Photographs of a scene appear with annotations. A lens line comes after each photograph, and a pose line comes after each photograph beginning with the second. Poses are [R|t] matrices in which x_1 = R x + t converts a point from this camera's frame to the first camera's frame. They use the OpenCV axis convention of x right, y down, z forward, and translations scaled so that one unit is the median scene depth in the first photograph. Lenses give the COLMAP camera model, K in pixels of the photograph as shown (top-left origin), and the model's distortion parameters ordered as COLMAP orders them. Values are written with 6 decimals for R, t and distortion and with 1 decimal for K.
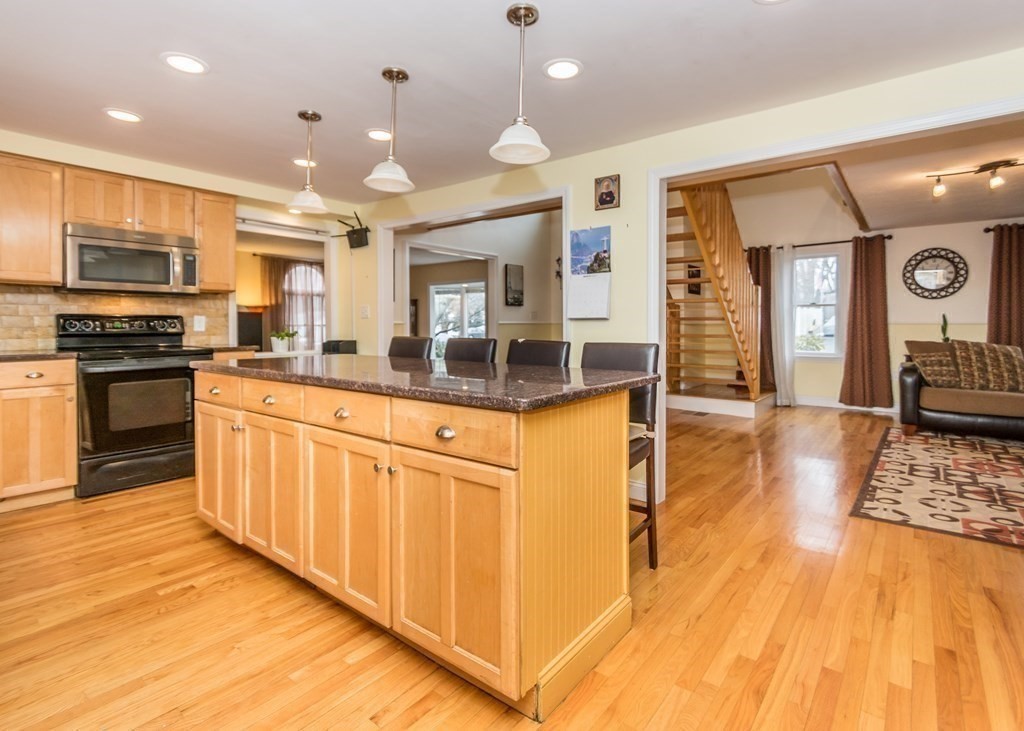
lens RADIAL K [[505.1, 0, 513.9], [0, 505.1, 331.5], [0, 0, 1]] dist [-0.000950, -0.000534]
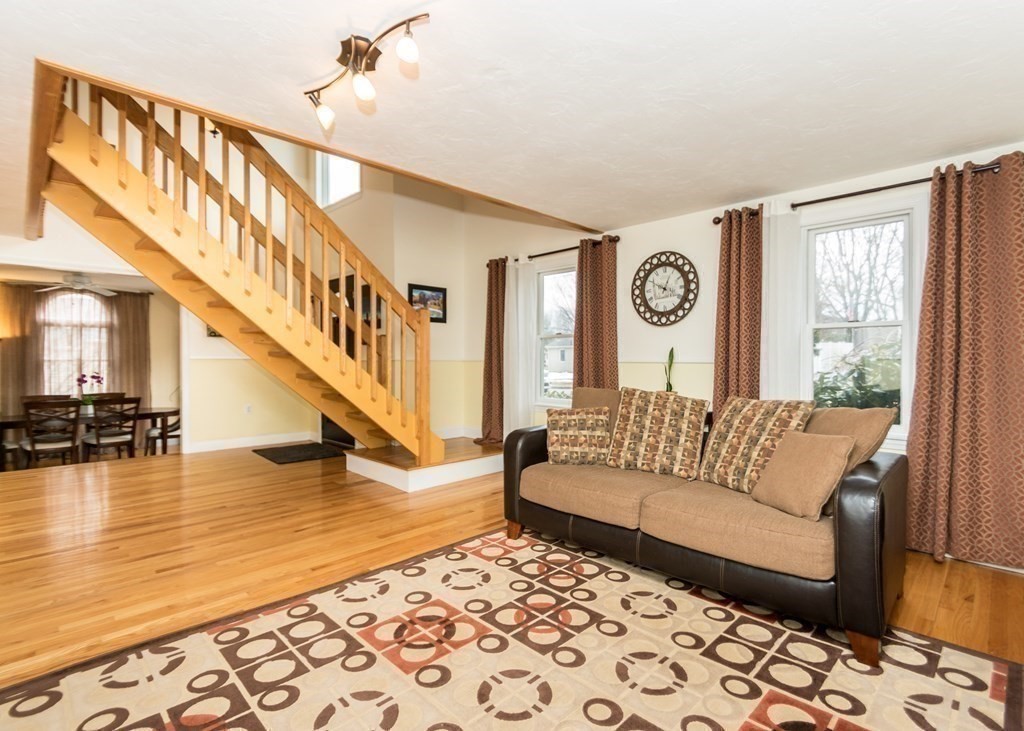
lens RADIAL K [[505.1, 0, 512.4], [0, 505.1, 361.4], [0, 0, 1]] dist [-0.000950, -0.000534]
pose [[0.993104, 0.004217, -0.117162, 0.708234], [-0.004826, 0.999976, -0.004919, -0.012773], [0.117138, 0.005450, 0.993101, 0.296955]]
